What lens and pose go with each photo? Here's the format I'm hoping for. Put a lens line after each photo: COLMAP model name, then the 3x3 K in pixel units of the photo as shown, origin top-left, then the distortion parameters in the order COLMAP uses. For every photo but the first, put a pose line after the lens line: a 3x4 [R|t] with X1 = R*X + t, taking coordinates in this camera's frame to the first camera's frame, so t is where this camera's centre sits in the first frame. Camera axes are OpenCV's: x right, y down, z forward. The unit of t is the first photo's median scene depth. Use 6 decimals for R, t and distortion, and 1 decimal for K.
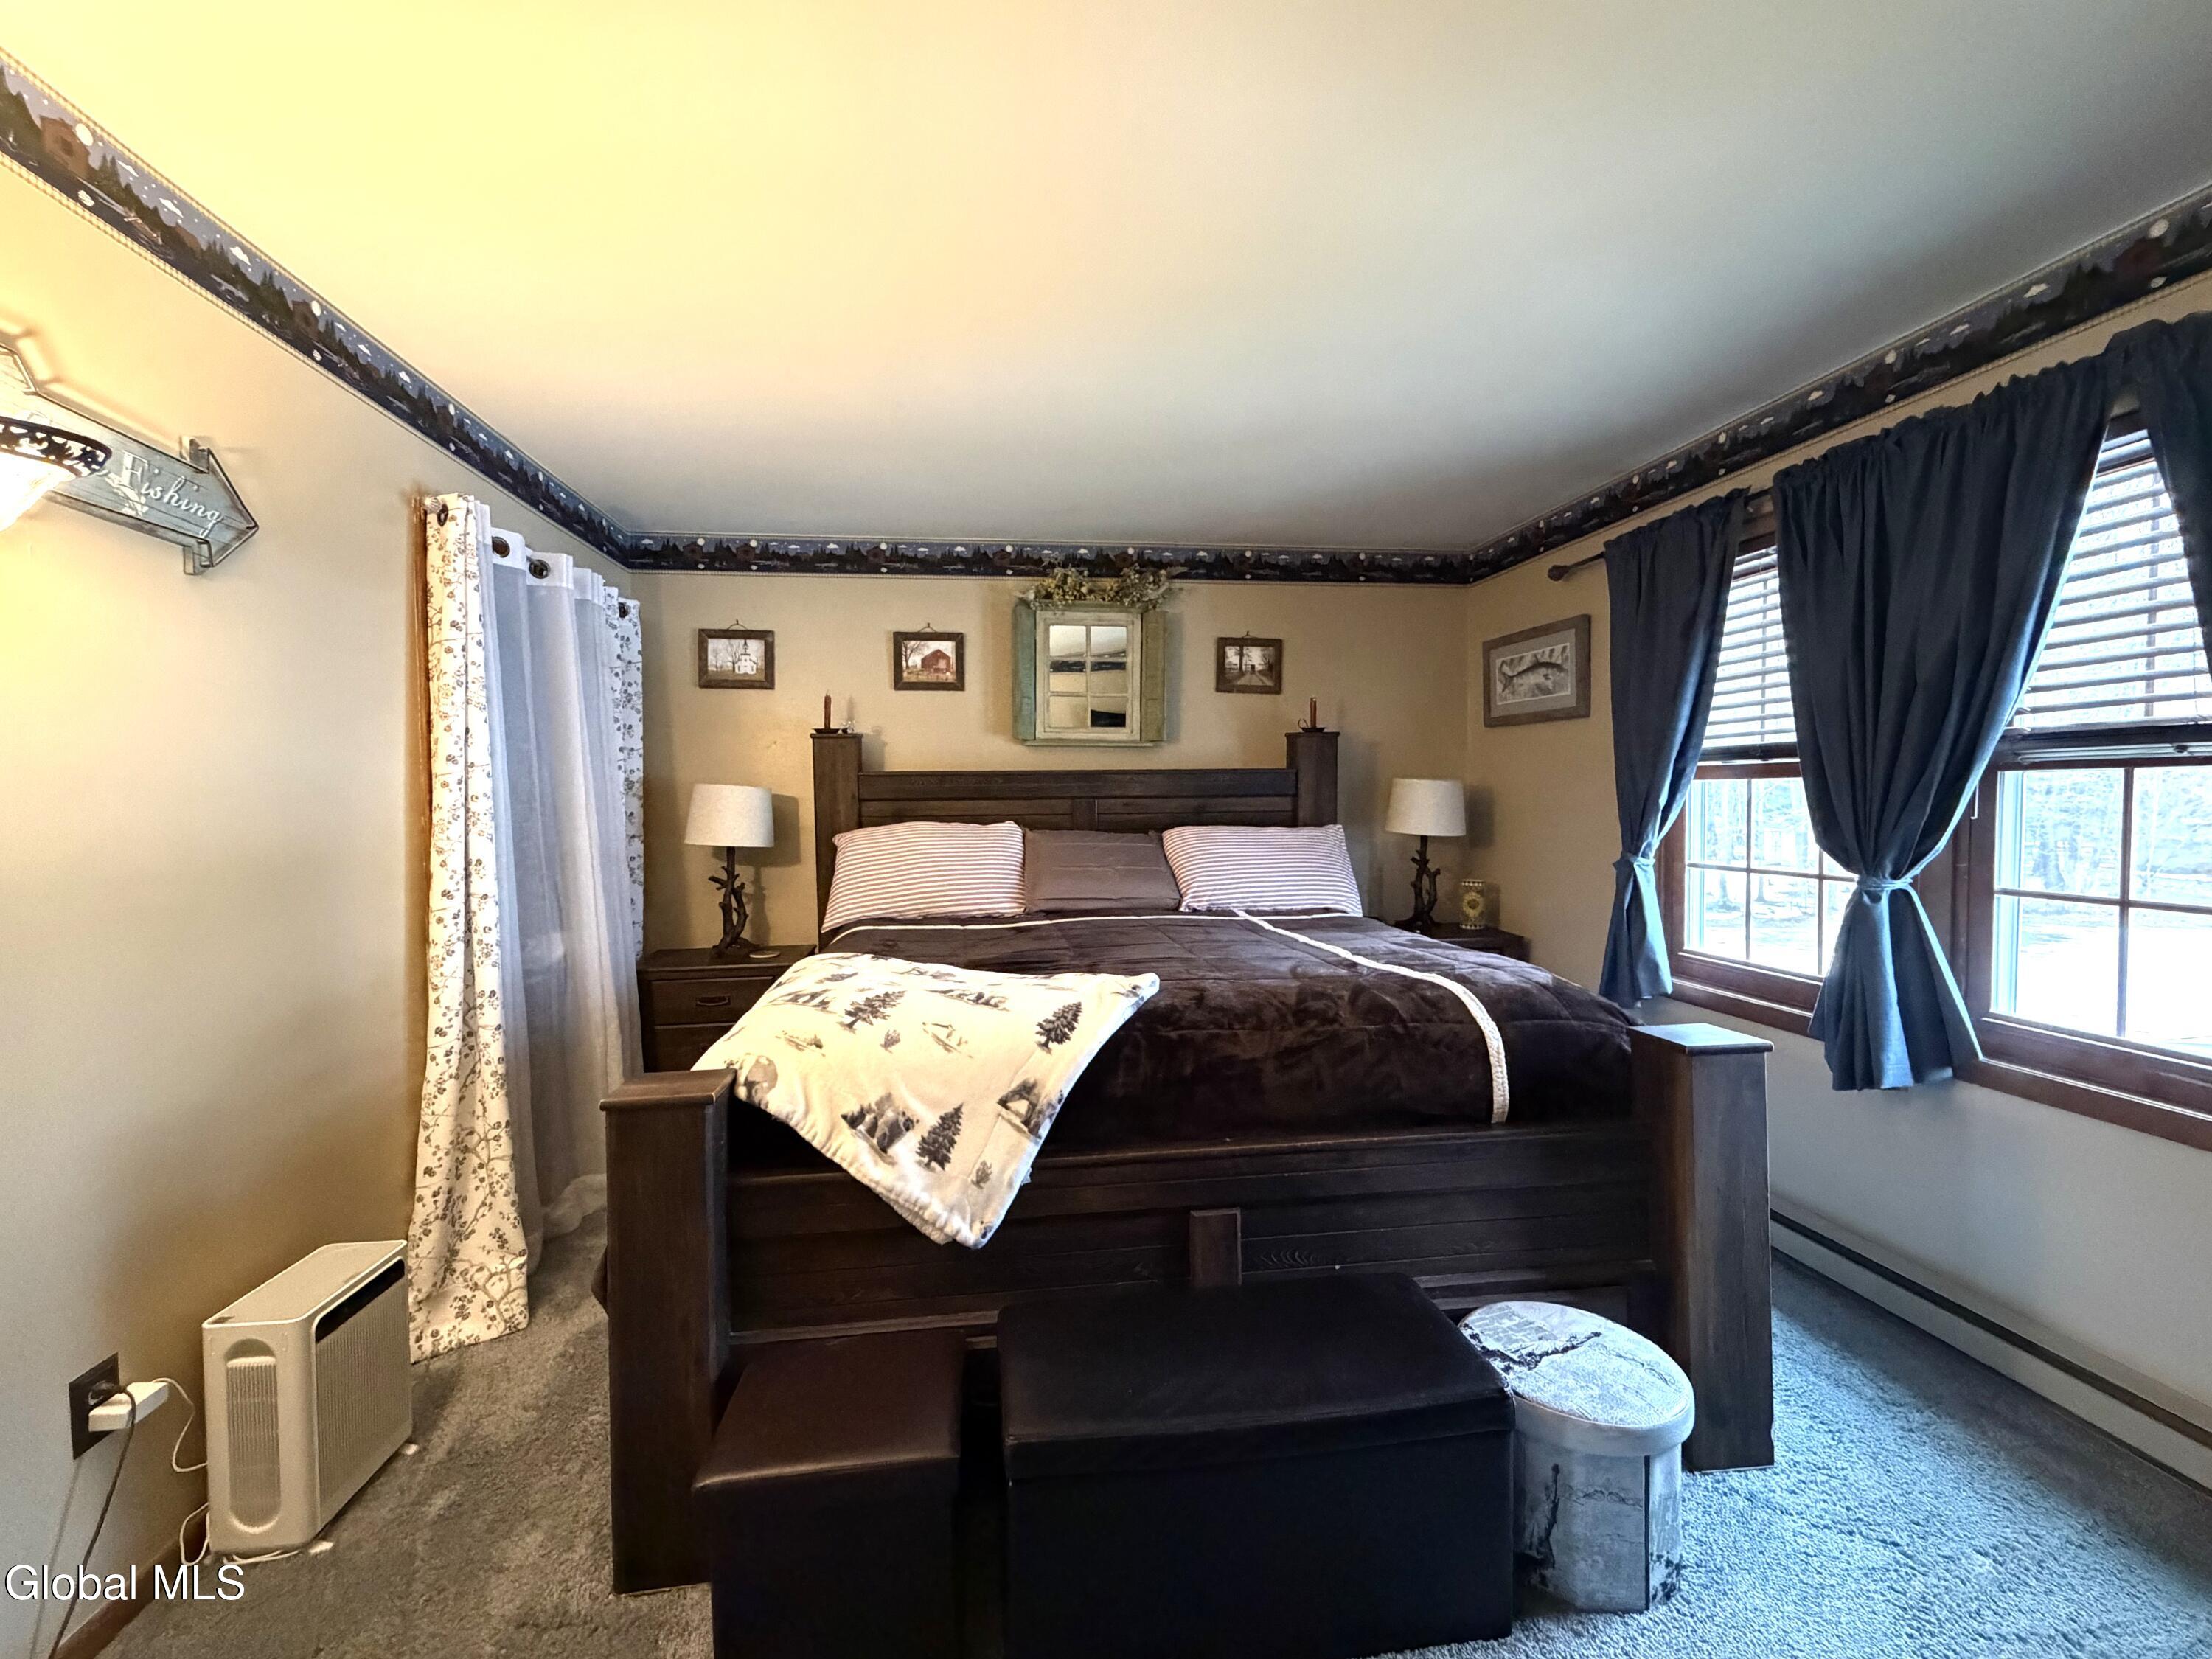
lens RADIAL K [[926.0, 0, 1106.0], [0, 926.0, 829.5], [0, 0, 1]] dist [-0.010583, 0.000738]
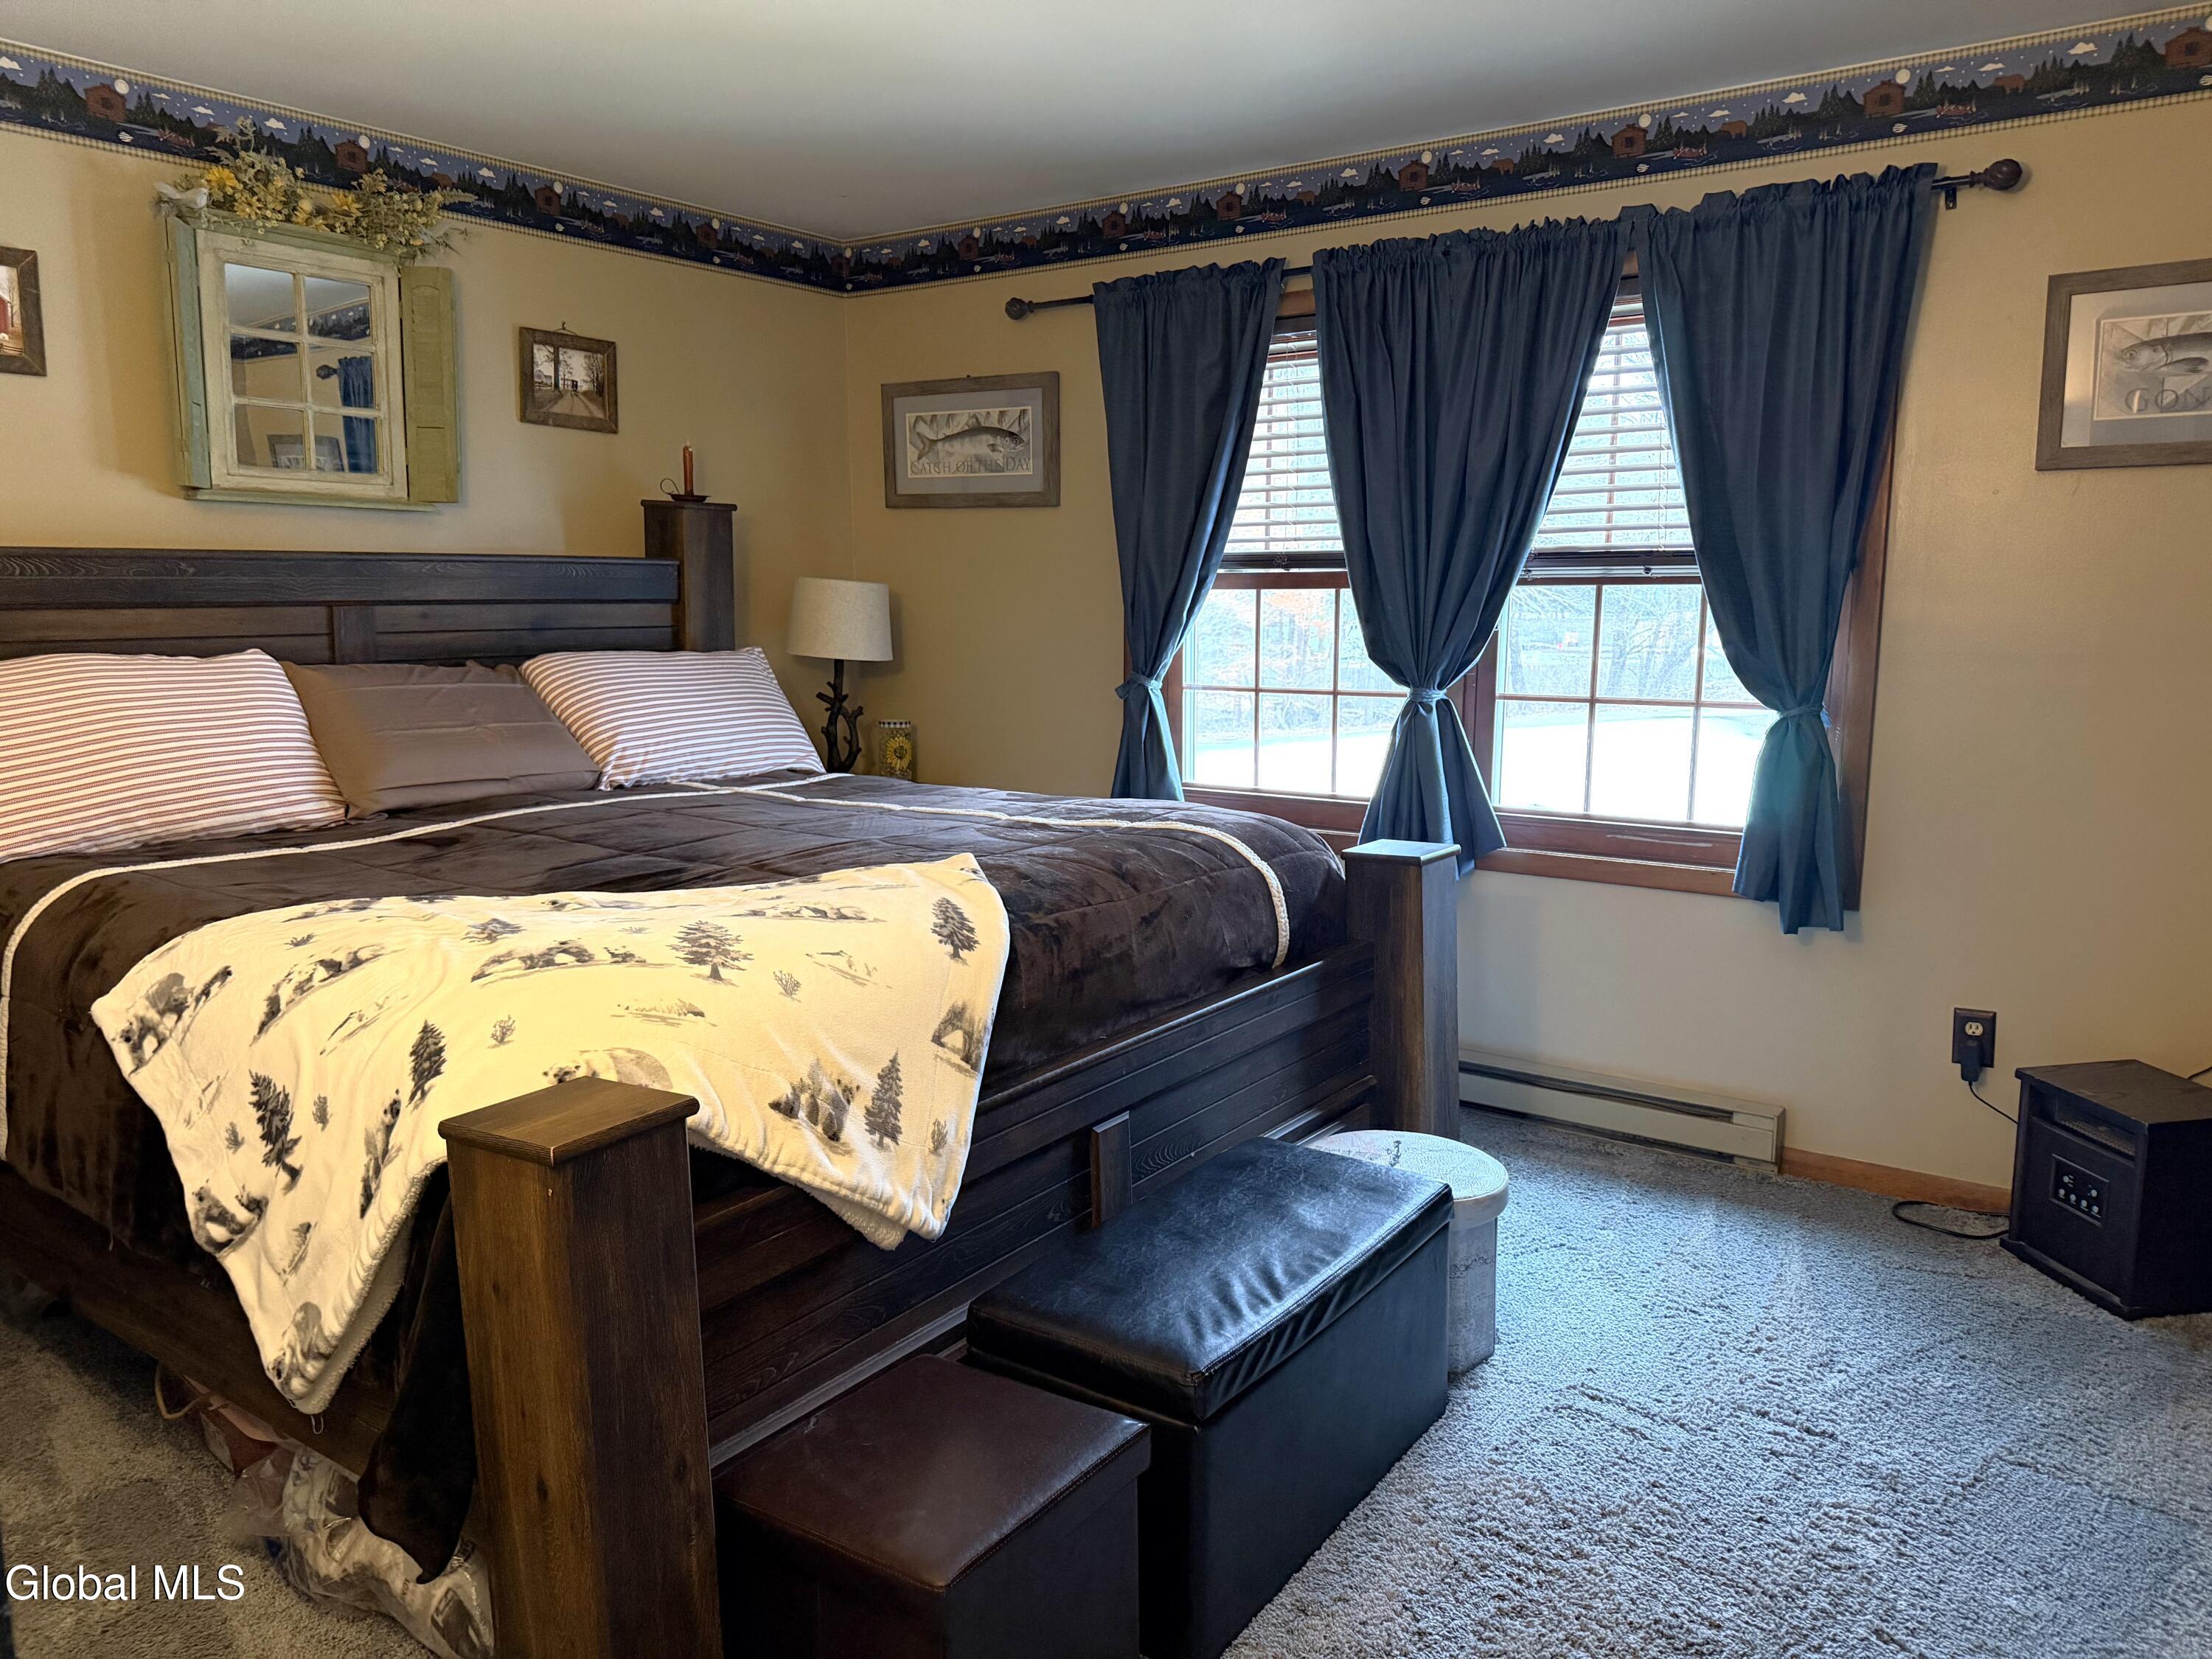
lens RADIAL K [[1552.8, 0, 1106.0], [0, 1552.8, 829.5], [0, 0, 1]] dist [0.041405, -0.067379]
pose [[0.679047, -0.102887, 0.726849, -0.590468], [0.018894, 0.992251, 0.122803, -0.009999], [-0.733851, -0.069656, 0.675729, 0.060001]]
